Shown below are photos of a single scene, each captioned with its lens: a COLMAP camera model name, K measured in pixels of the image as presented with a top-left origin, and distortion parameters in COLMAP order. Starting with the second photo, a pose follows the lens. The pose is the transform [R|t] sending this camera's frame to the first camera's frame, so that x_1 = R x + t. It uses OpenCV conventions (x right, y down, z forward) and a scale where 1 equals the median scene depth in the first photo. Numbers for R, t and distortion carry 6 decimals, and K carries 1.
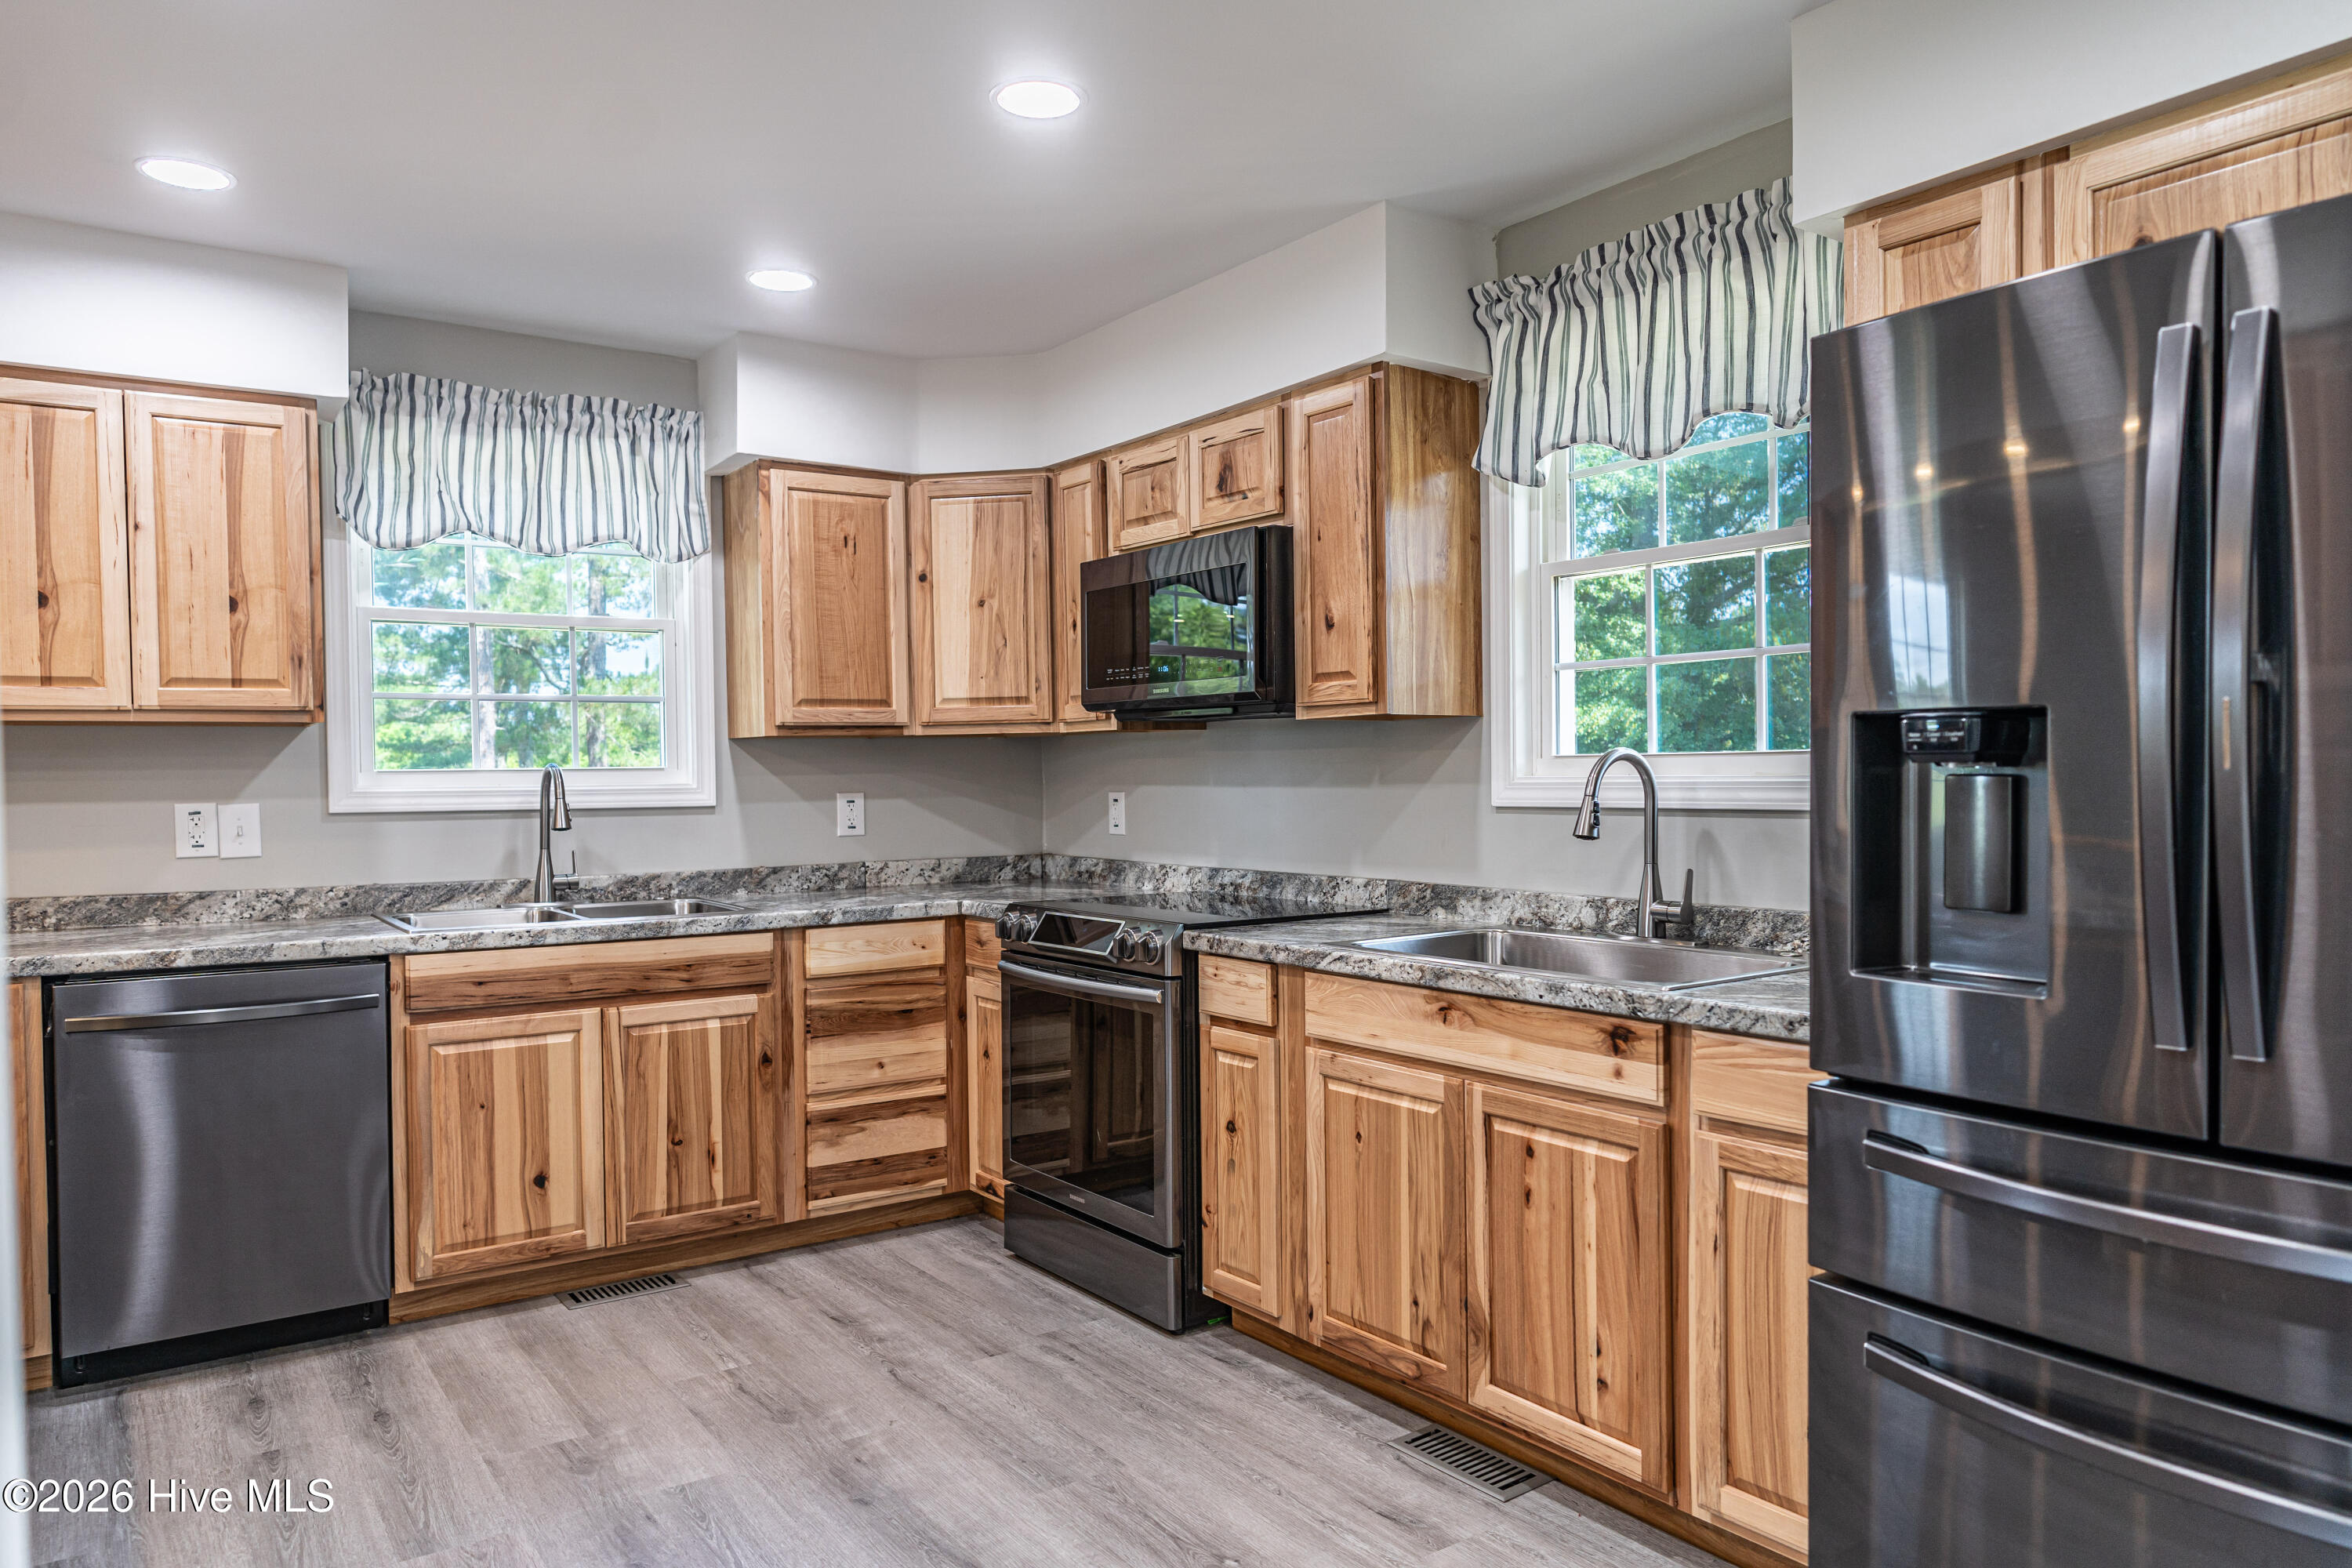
lens RADIAL K [[1573.7, 0, 1181.6], [0, 1573.7, 768.8], [0, 0, 1]] dist [-0.002577, 0.007449]
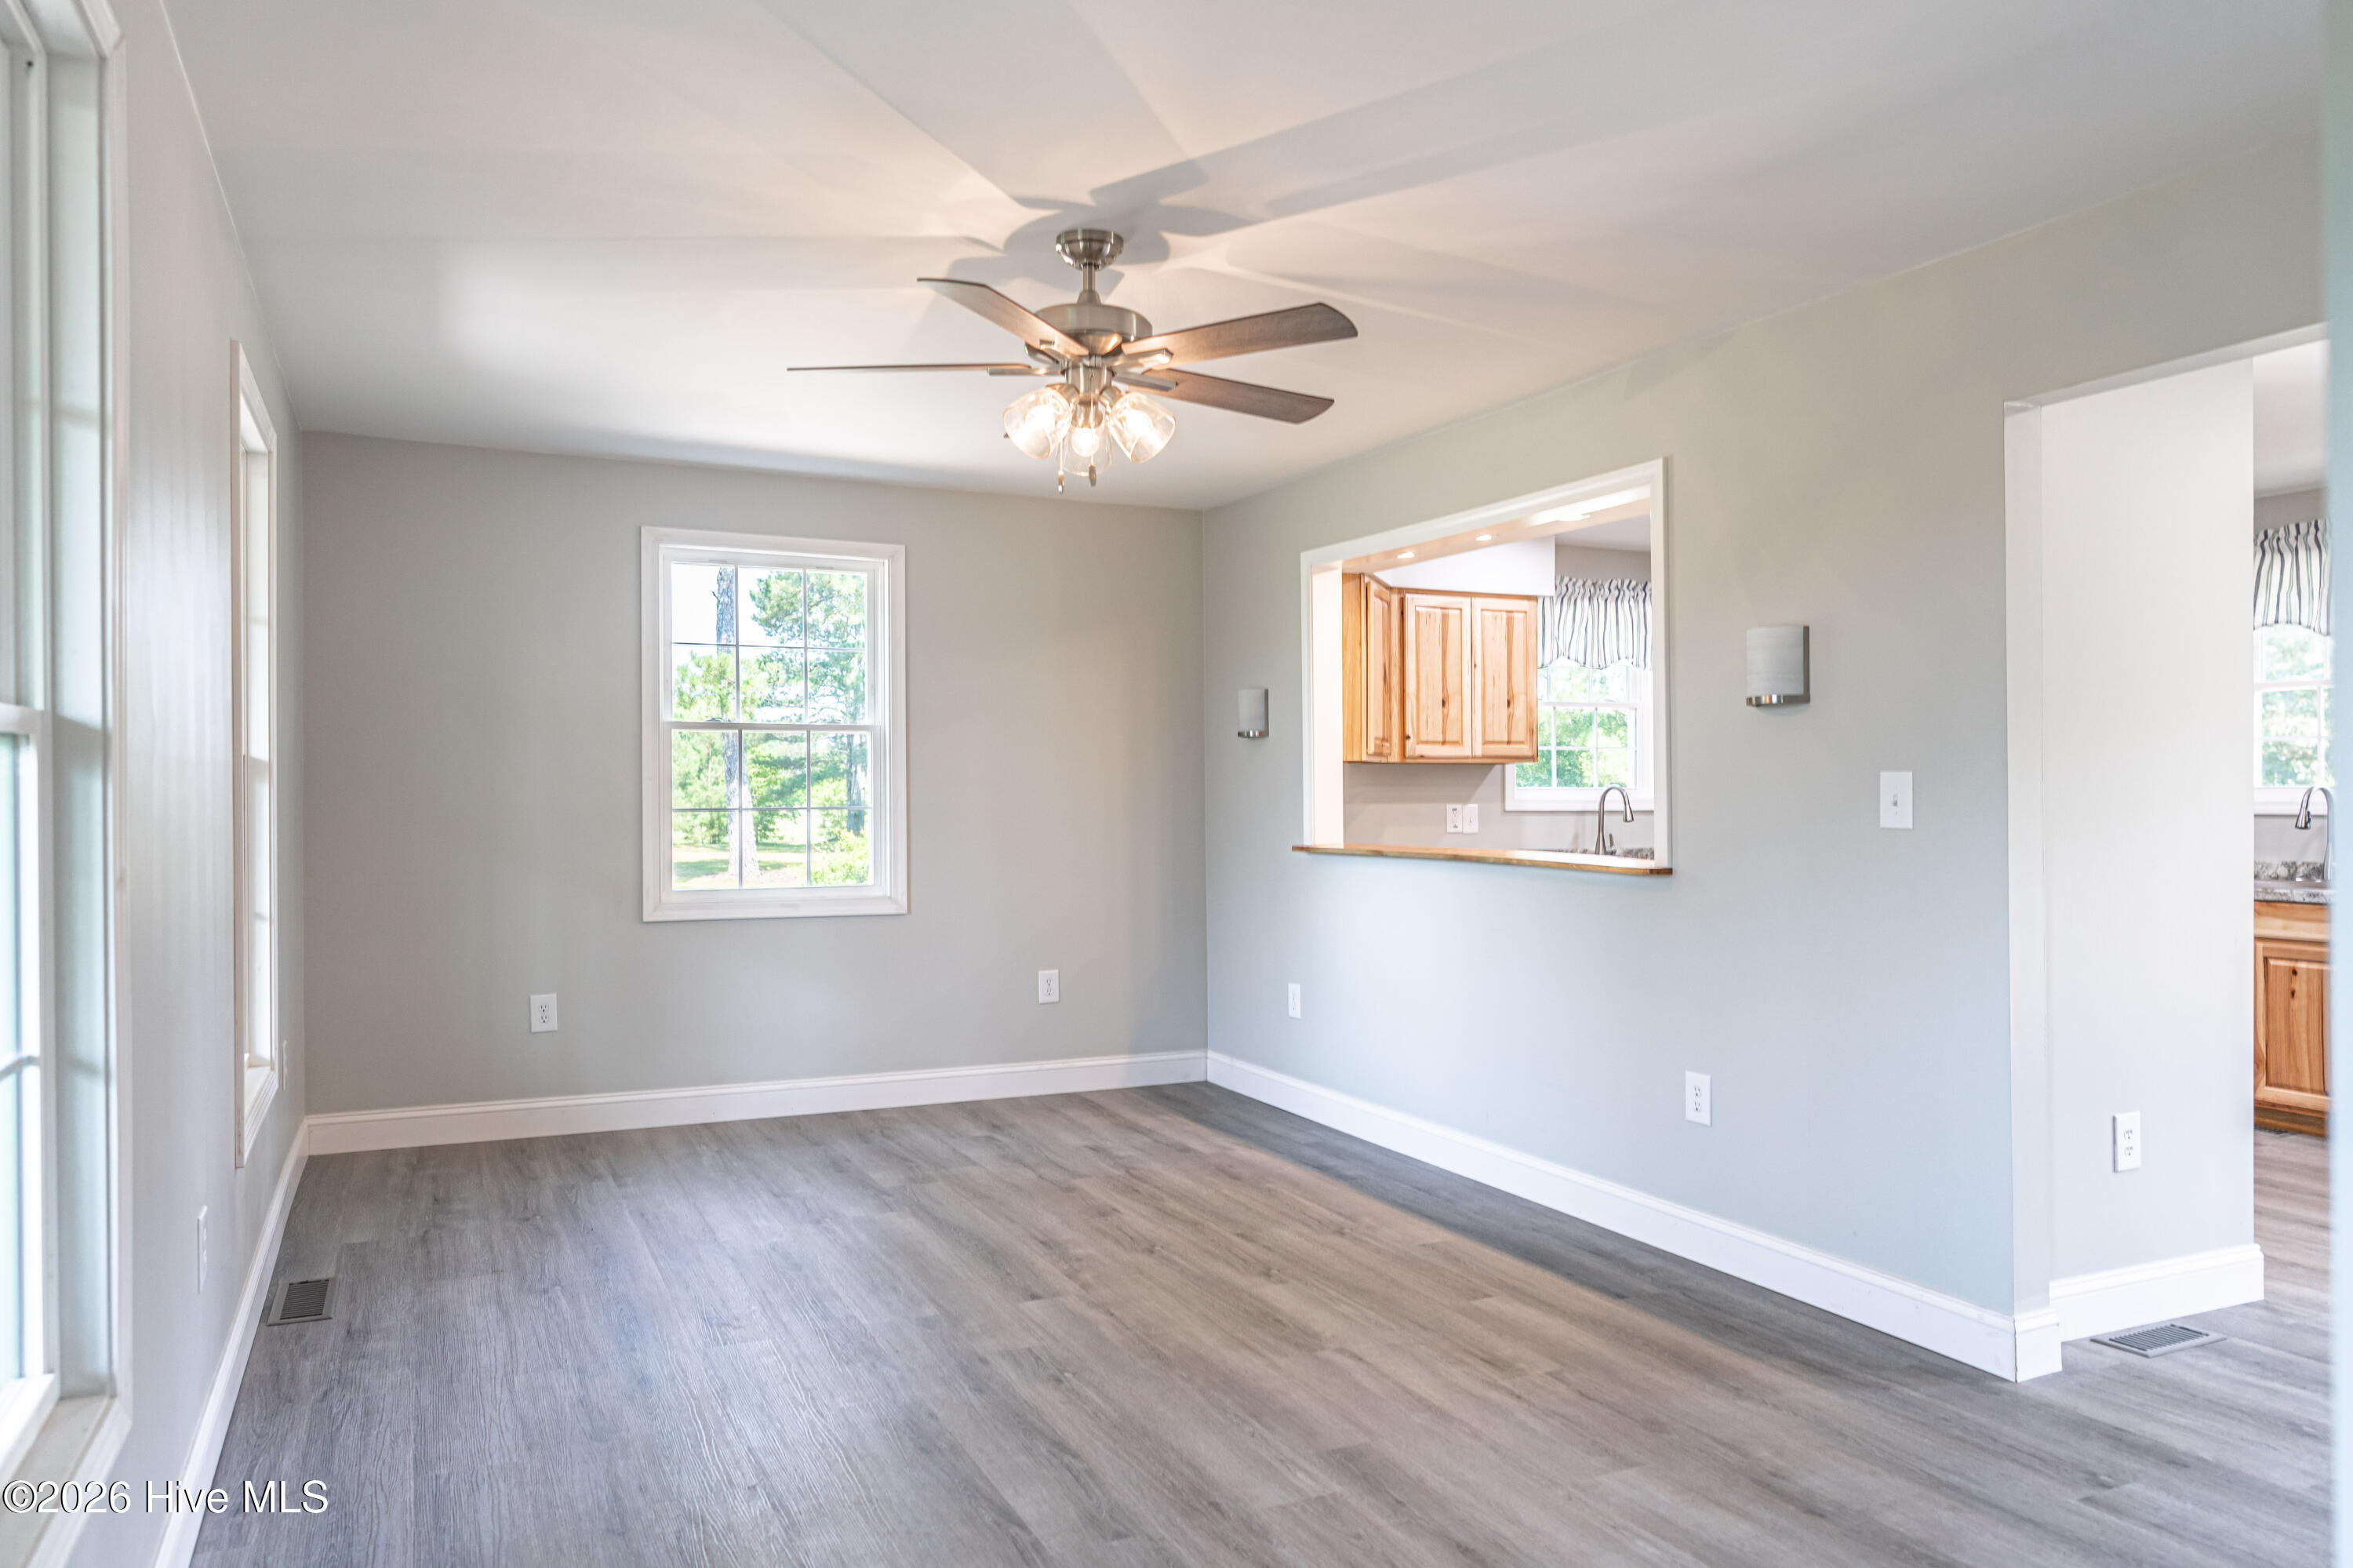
lens RADIAL K [[1574.4, 0, 1171.8], [0, 1574.4, 782.0], [0, 0, 1]] dist [-0.002577, 0.007449]
pose [[0.987237, 0.009507, -0.158971, -0.768218], [-0.010096, 0.999945, -0.002901, 0.004235], [0.158935, 0.004469, 0.987279, -1.102431]]
